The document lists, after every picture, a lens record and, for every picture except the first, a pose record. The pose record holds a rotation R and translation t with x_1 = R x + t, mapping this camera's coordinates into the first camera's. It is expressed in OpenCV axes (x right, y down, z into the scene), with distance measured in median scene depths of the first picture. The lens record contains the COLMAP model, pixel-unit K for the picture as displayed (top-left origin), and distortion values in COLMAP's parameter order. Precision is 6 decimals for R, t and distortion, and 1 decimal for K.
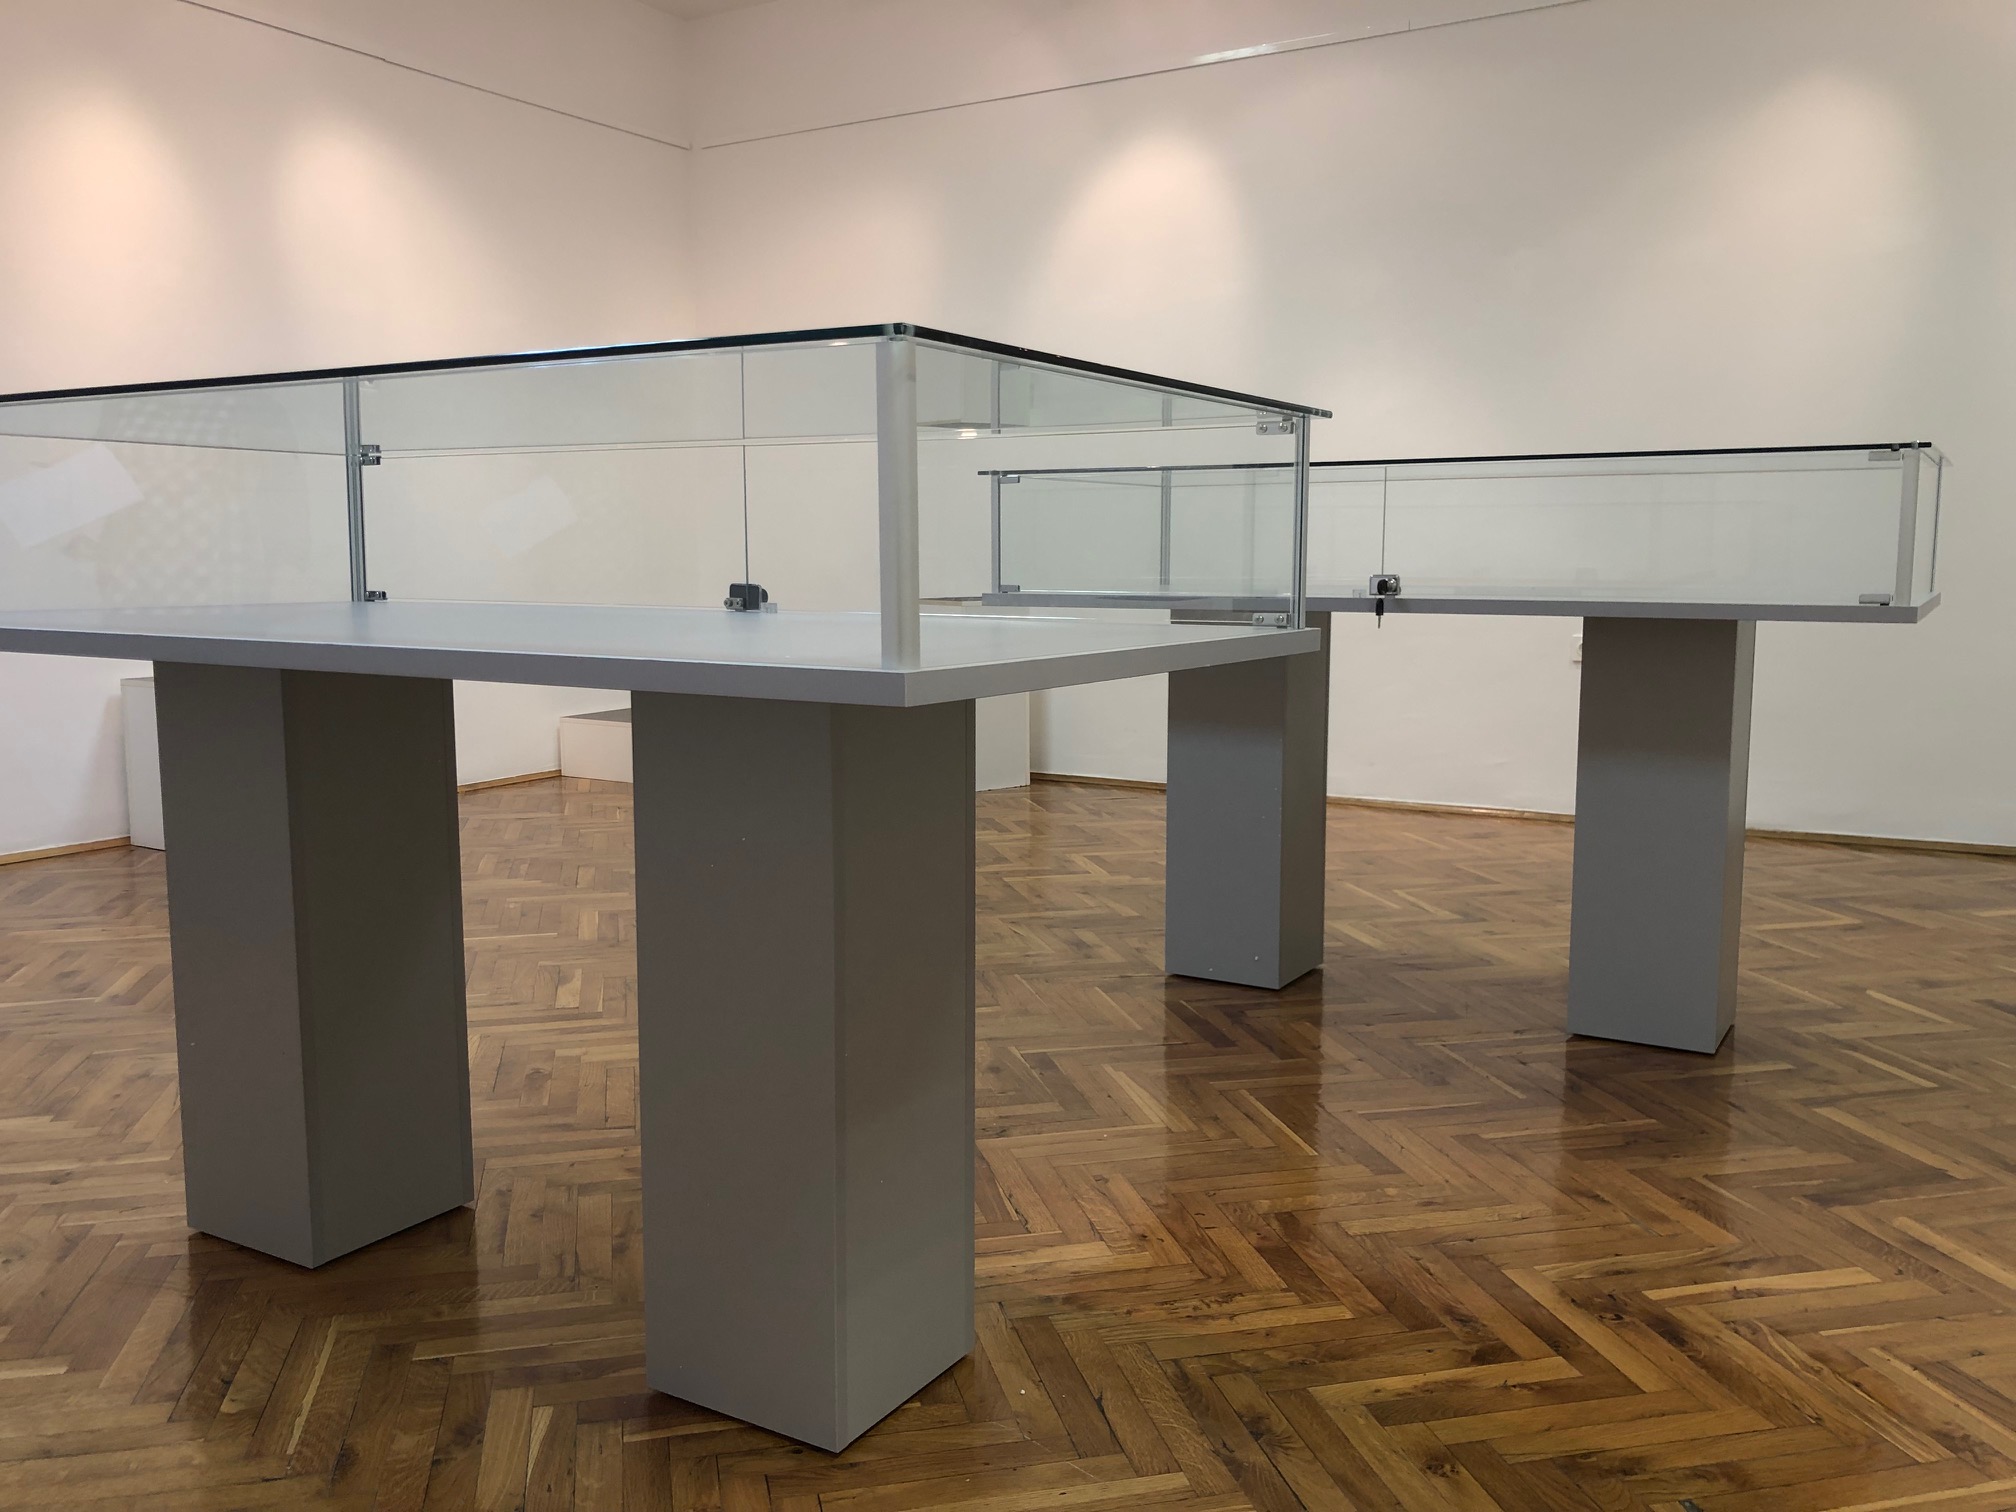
lens RADIAL K [[1648.2, 0, 1010.8], [0, 1648.2, 760.7], [0, 0, 1]] dist [0.029434, -0.023201]
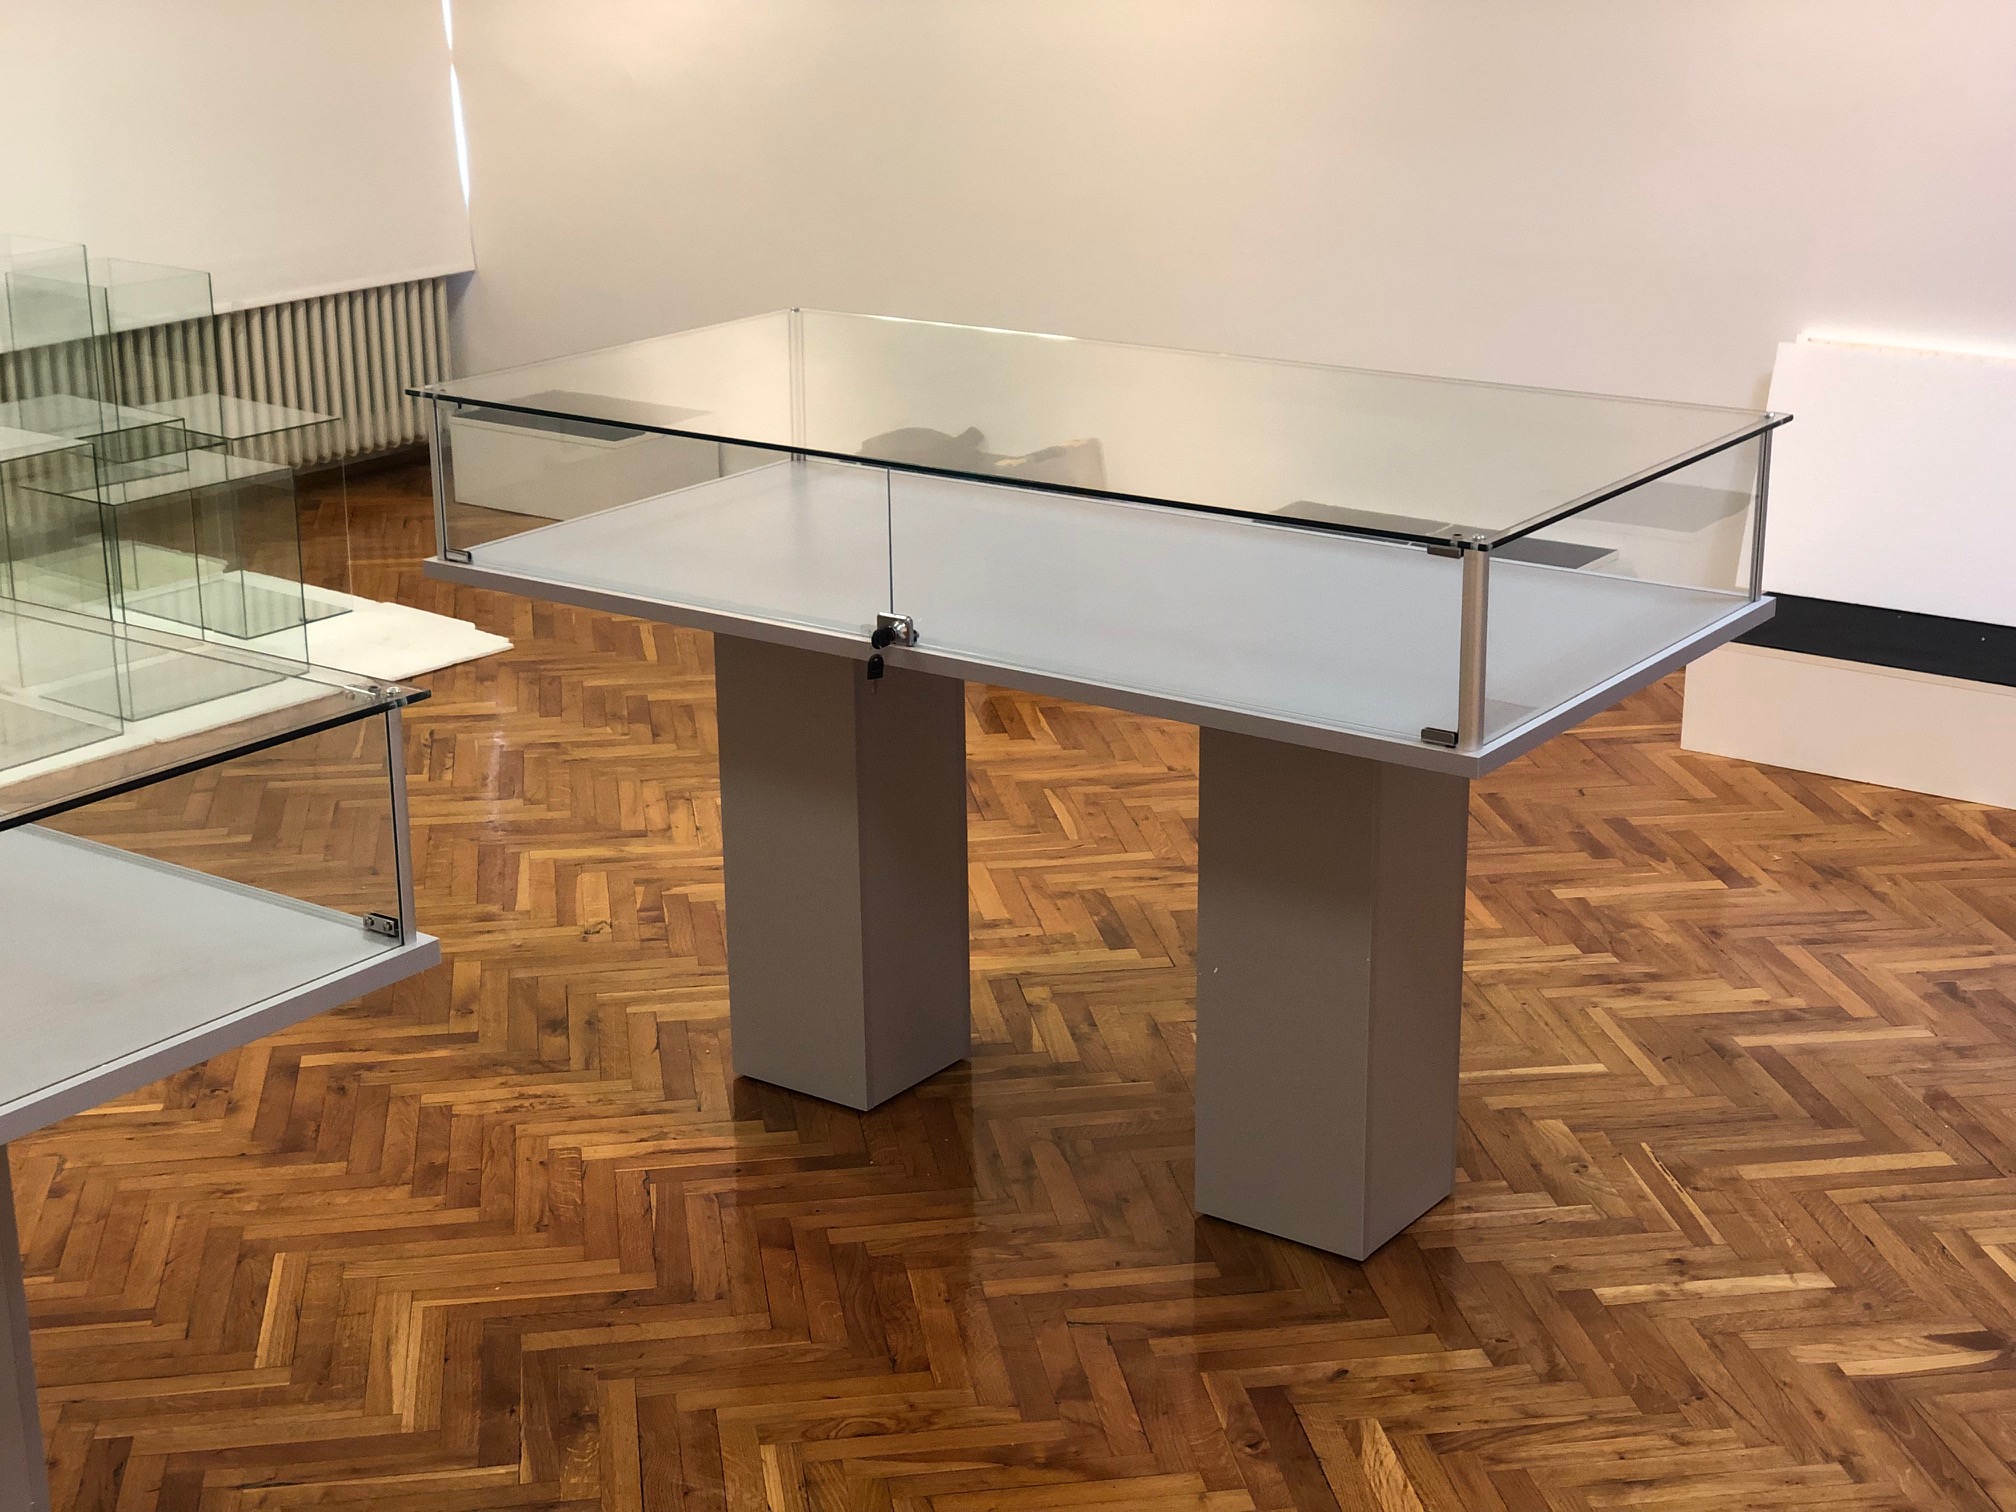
lens RADIAL K [[3016.9, 0, 1009.9], [0, 3016.9, 750.5], [0, 0, 1]] dist [0.095048, 0.000000]
pose [[-0.996714, -0.016109, 0.079383, -0.395724], [0.018854, 0.906970, 0.420773, -0.820463], [-0.078776, 0.420887, -0.903686, 2.810105]]
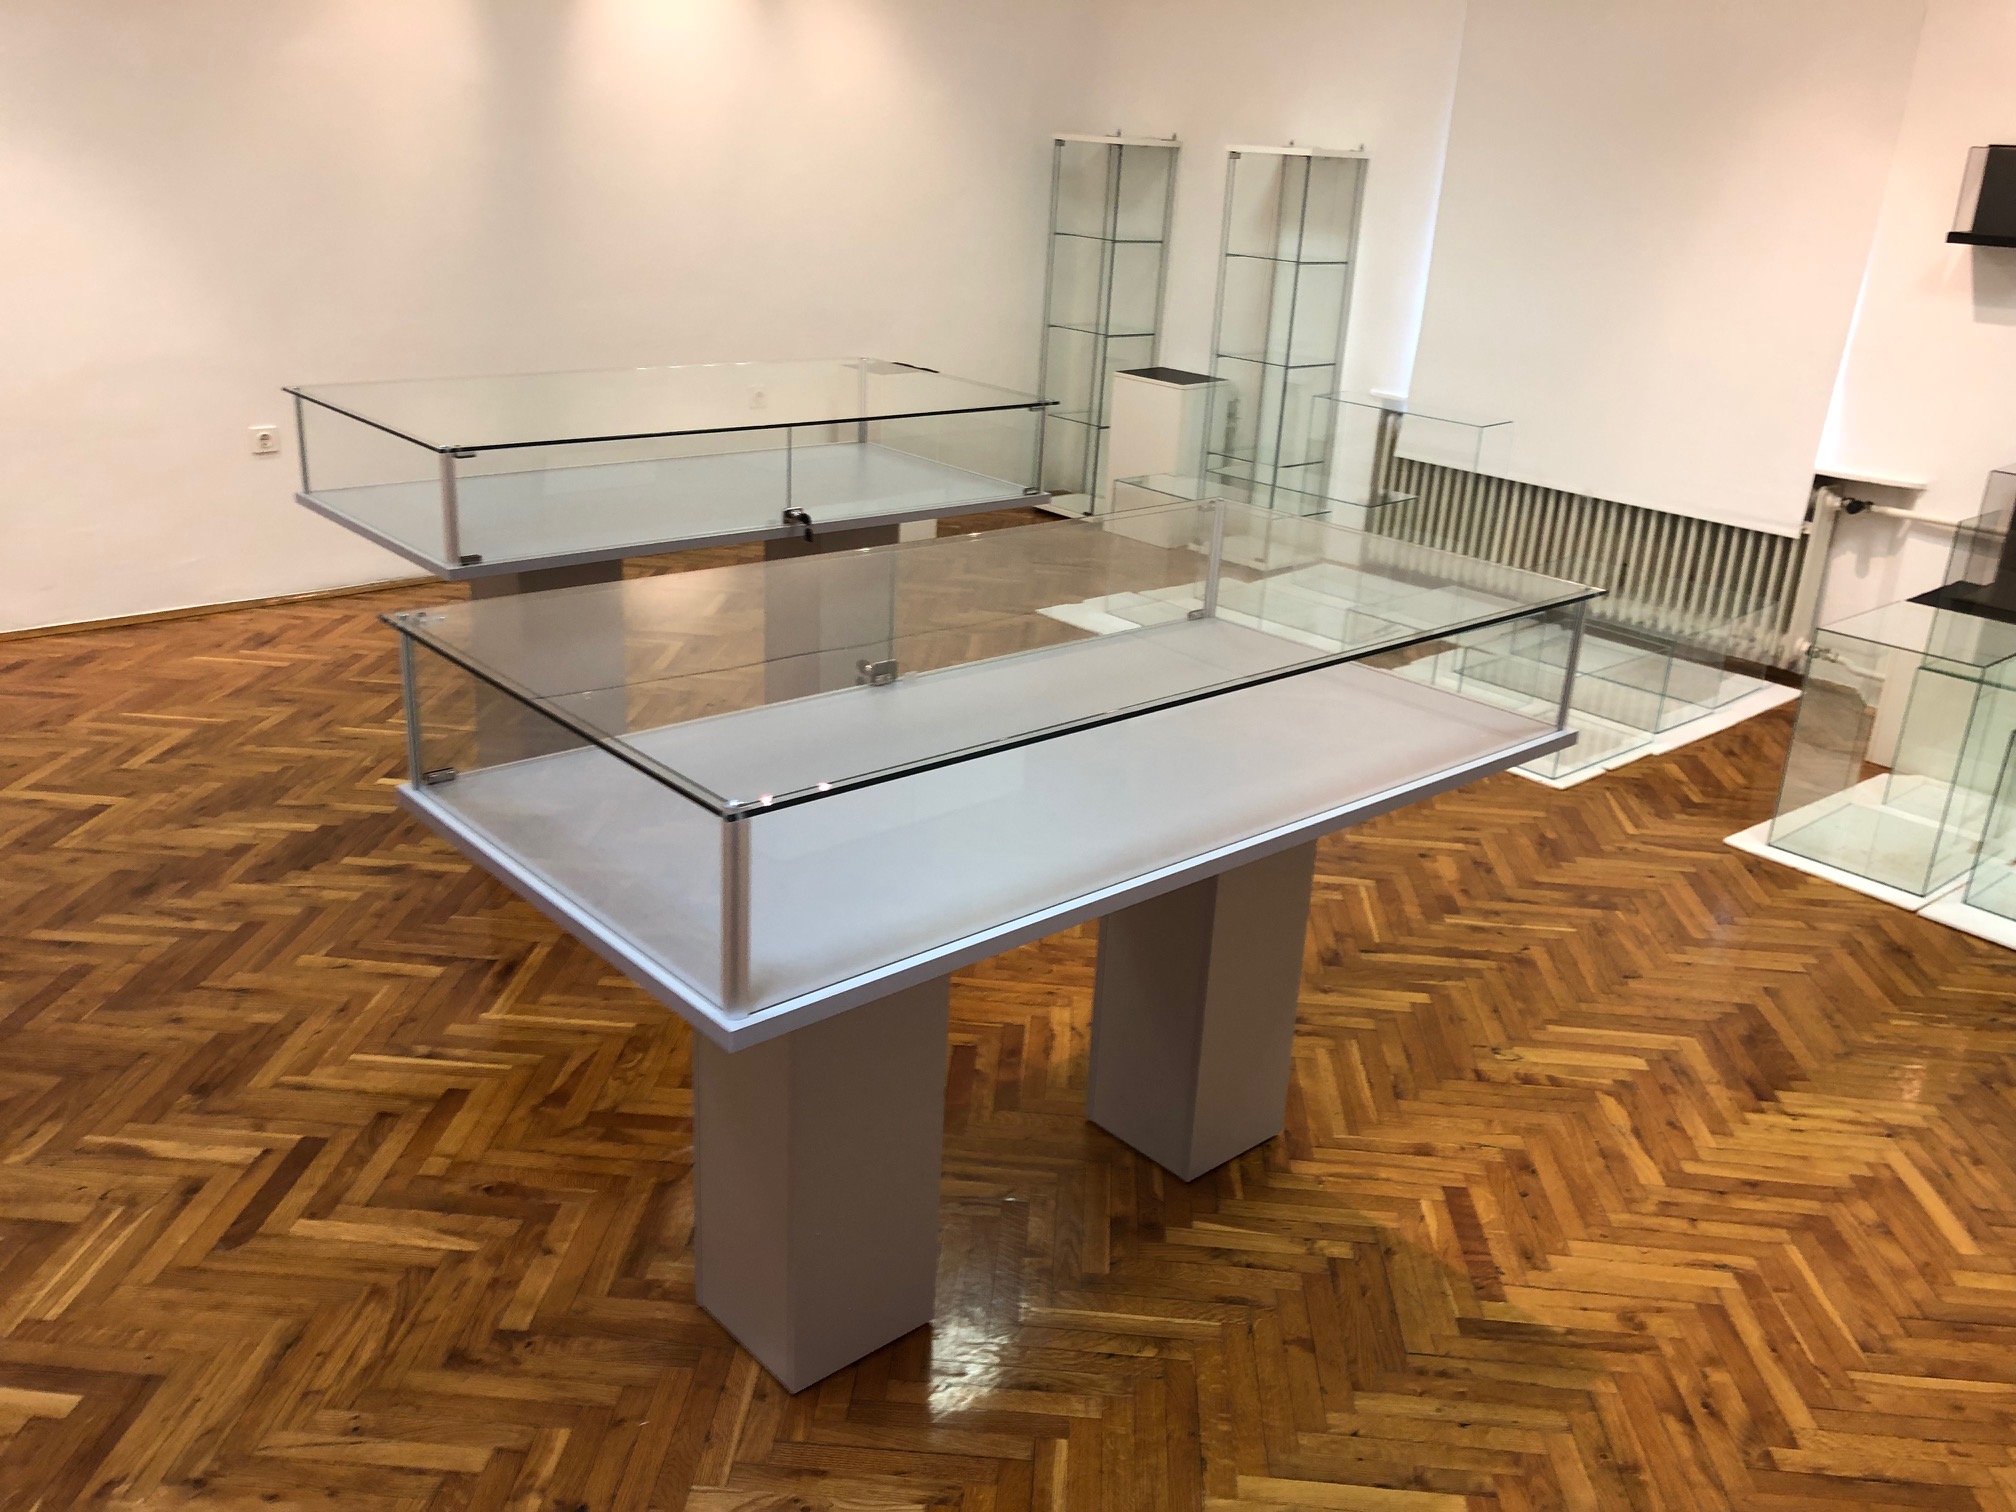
lens RADIAL K [[1648.2, 0, 1020.0], [0, 1648.2, 747.2], [0, 0, 1]] dist [0.029434, -0.023201]
pose [[0.286002, -0.316915, 0.904305, -1.383270], [0.069627, 0.948104, 0.310244, -0.464204], [-0.955696, -0.025767, 0.293226, 0.609167]]
